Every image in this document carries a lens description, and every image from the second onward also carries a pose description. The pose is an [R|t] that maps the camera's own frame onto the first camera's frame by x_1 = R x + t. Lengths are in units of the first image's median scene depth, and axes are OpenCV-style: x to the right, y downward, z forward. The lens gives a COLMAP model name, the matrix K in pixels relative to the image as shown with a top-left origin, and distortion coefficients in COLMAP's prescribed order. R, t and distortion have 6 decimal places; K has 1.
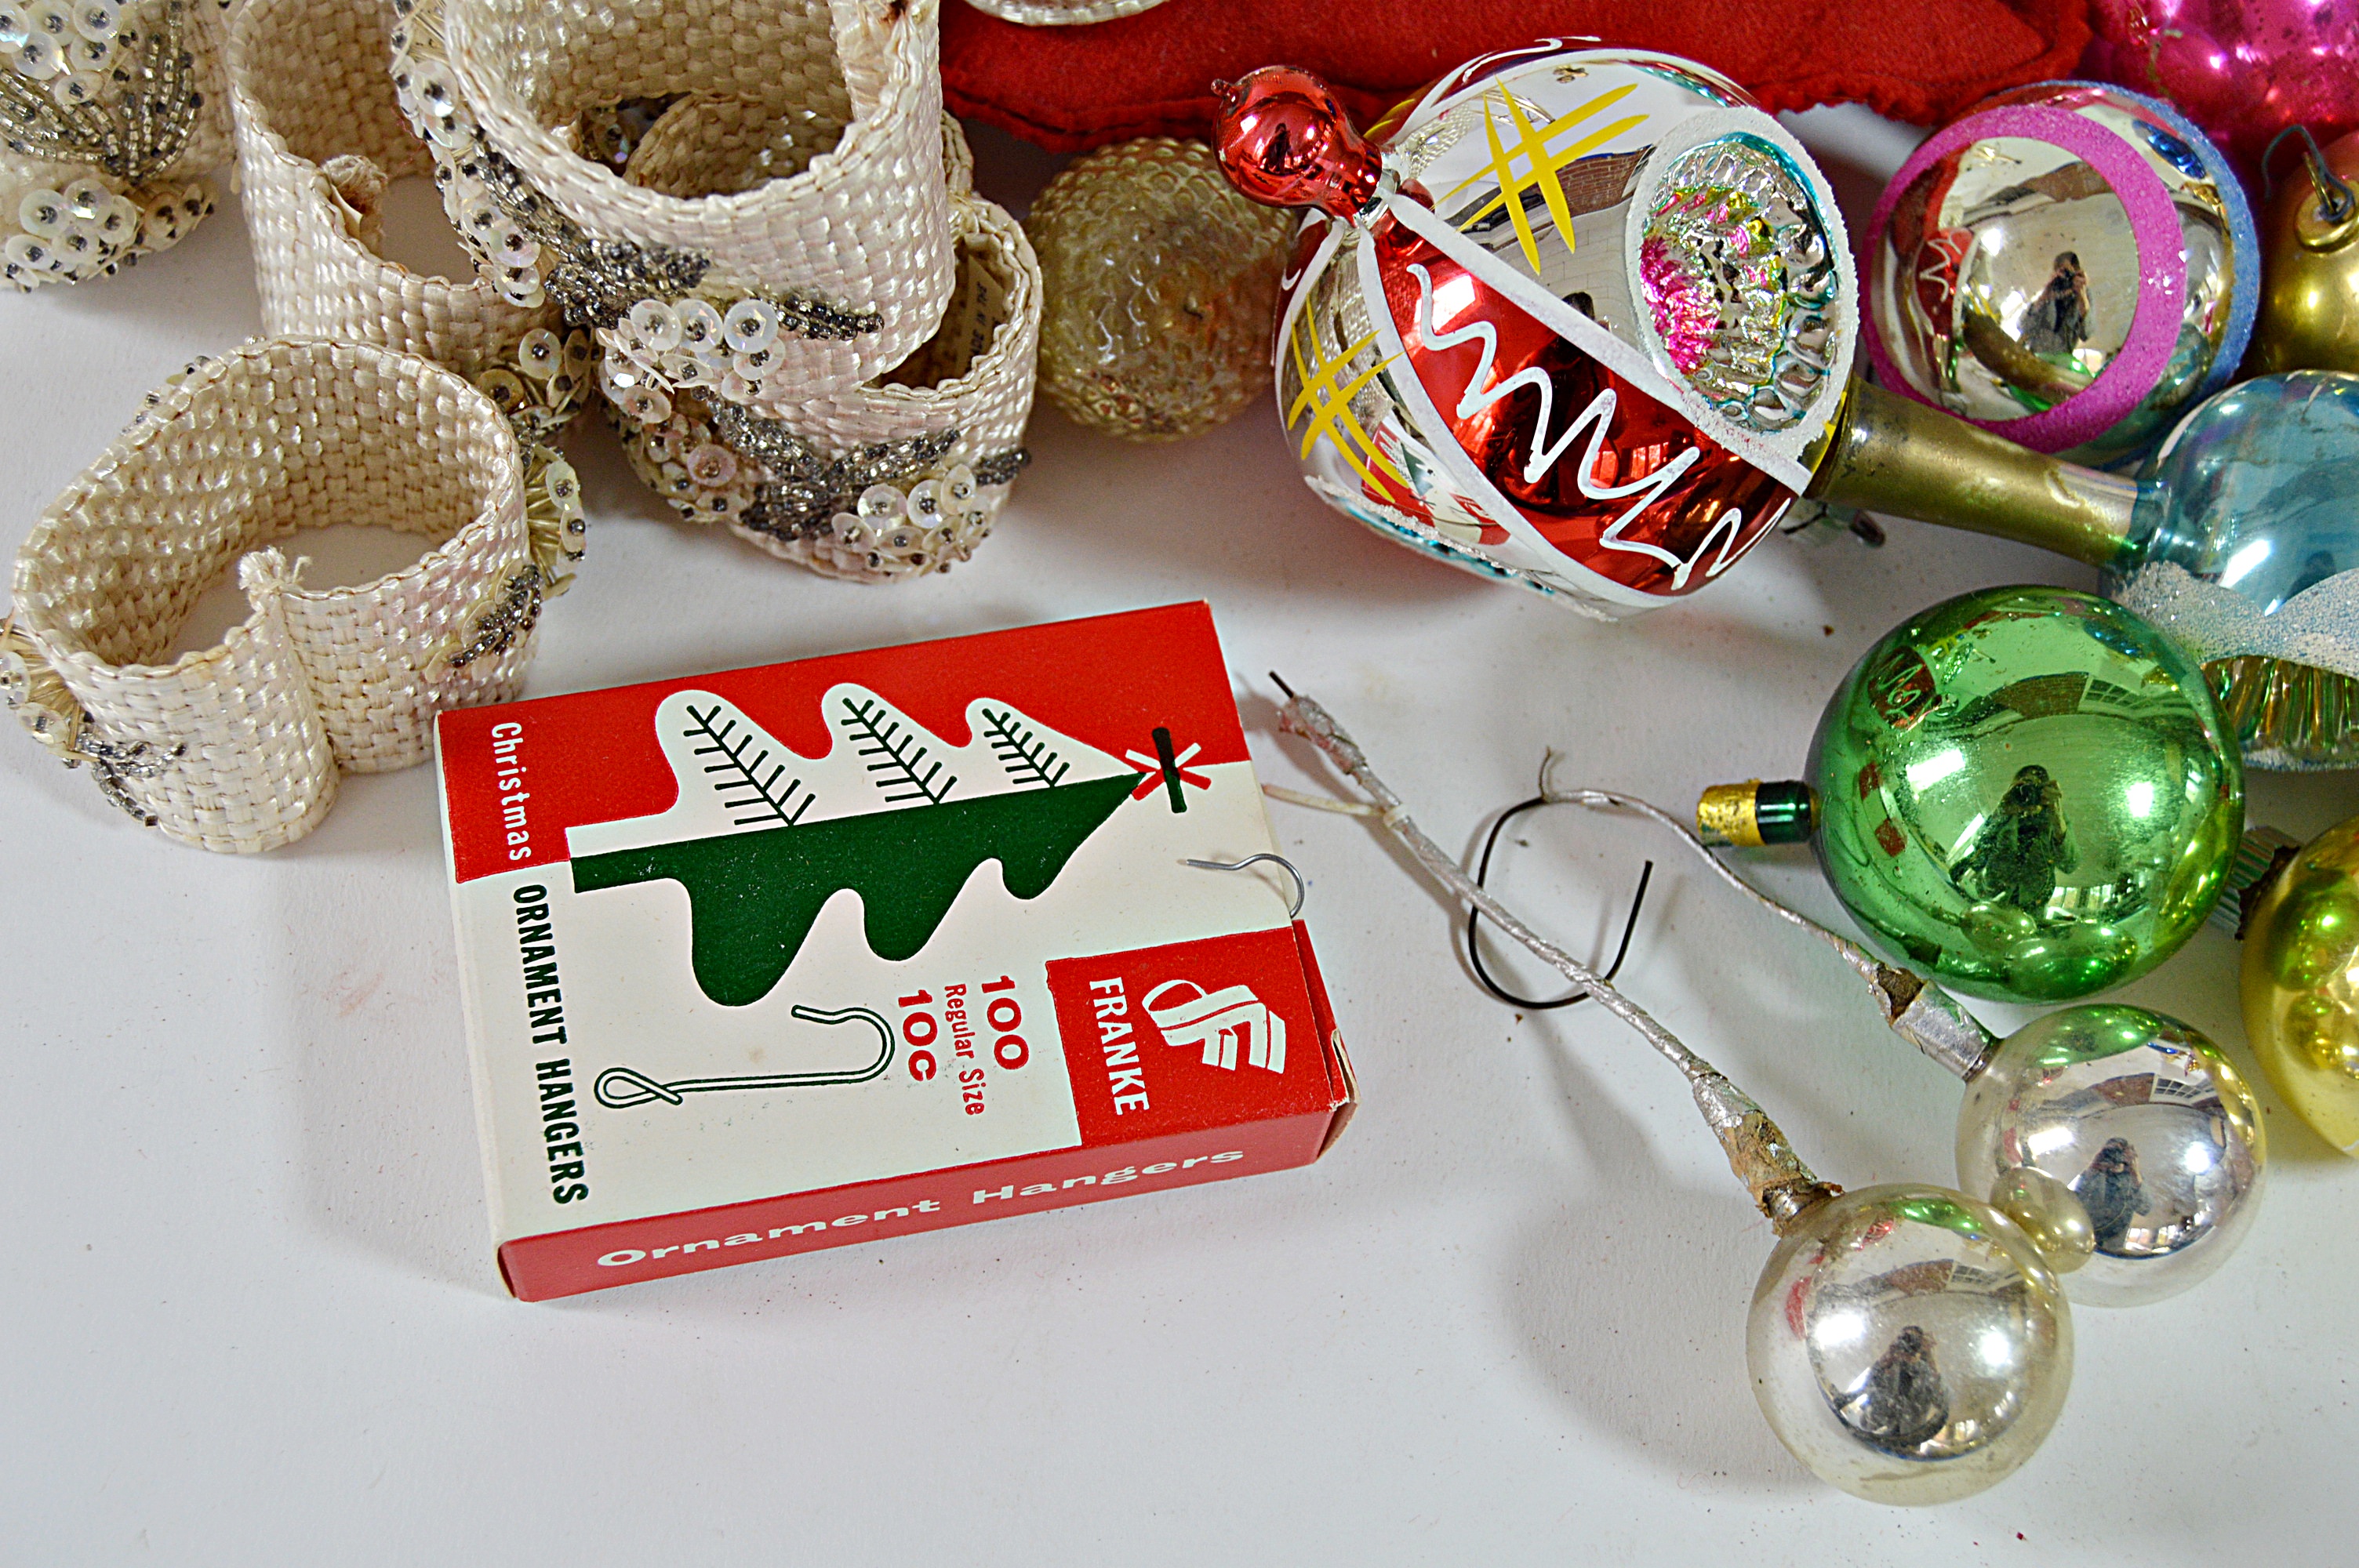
lens RADIAL K [[2794.2, 0, 1119.2], [0, 2794.2, 786.0], [0, 0, 1]] dist [-0.051491, 0.056253]
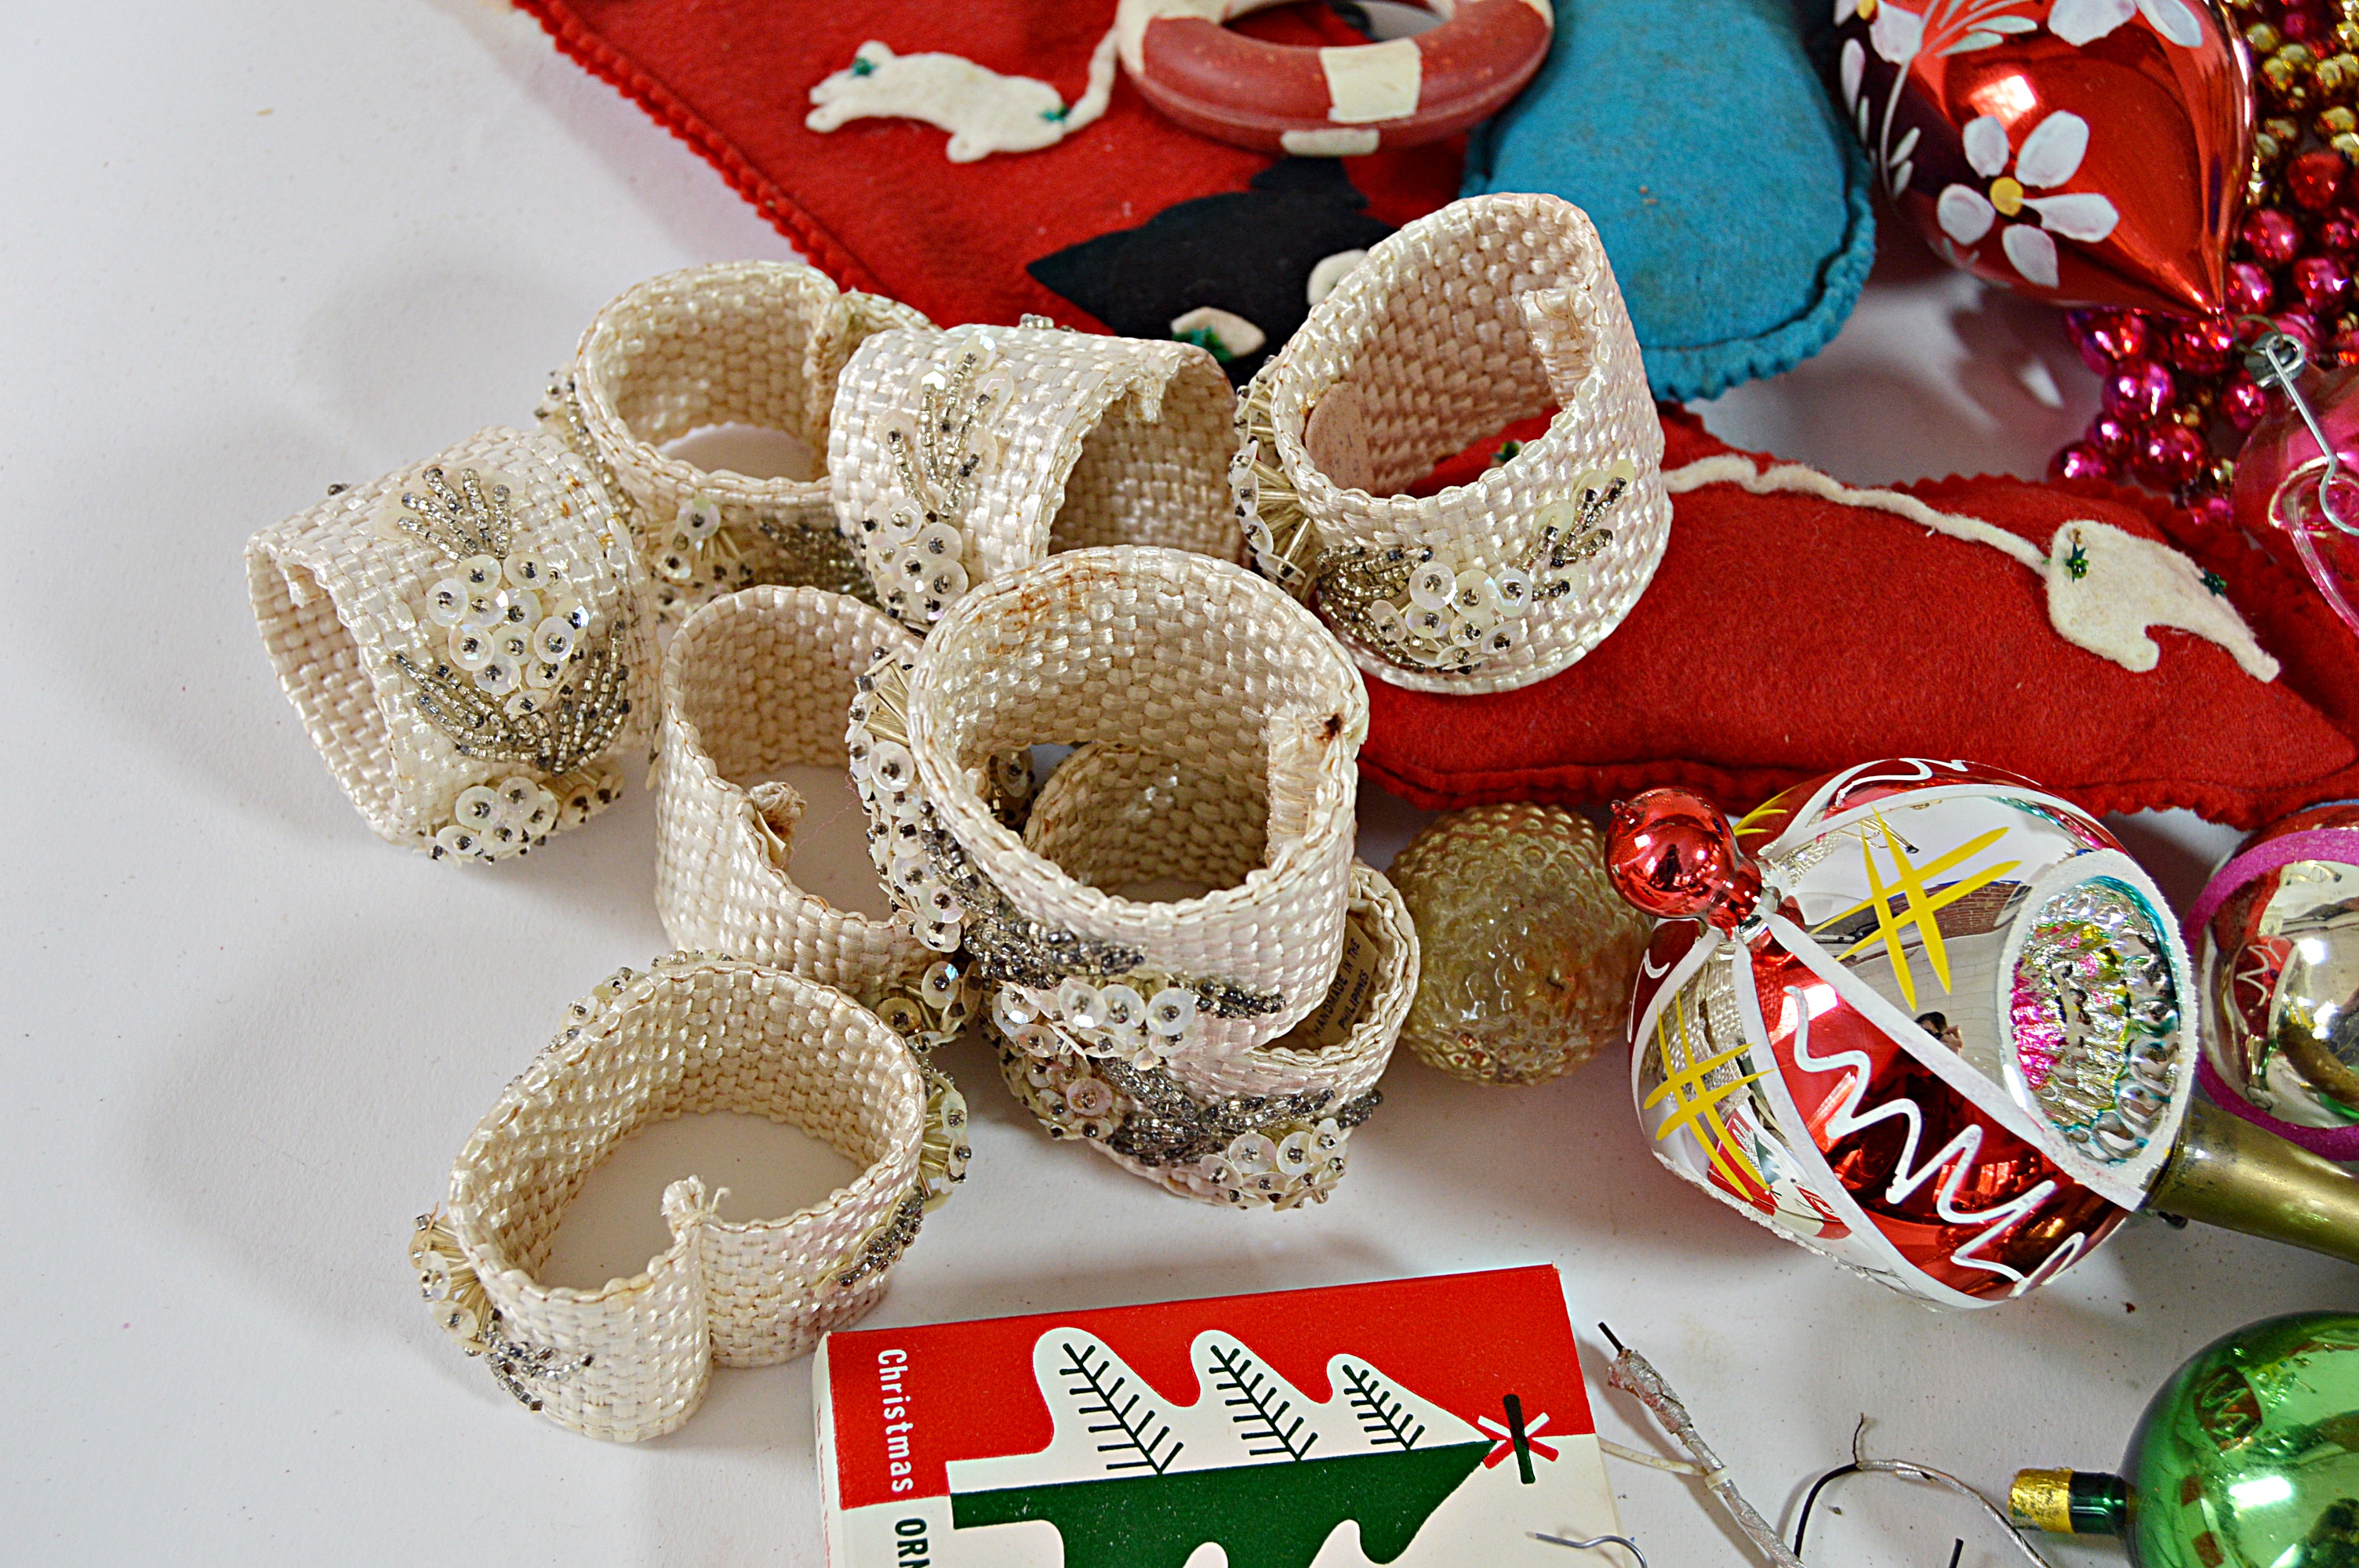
lens RADIAL K [[2794.2, 0, 1119.2], [0, 2794.2, 786.0], [0, 0, 1]] dist [-0.051491, 0.056253]
pose [[0.996986, 0.071443, -0.030233, -0.115517], [-0.074231, 0.991775, -0.104273, -0.126639], [0.022534, 0.106203, 0.994089, -0.060108]]
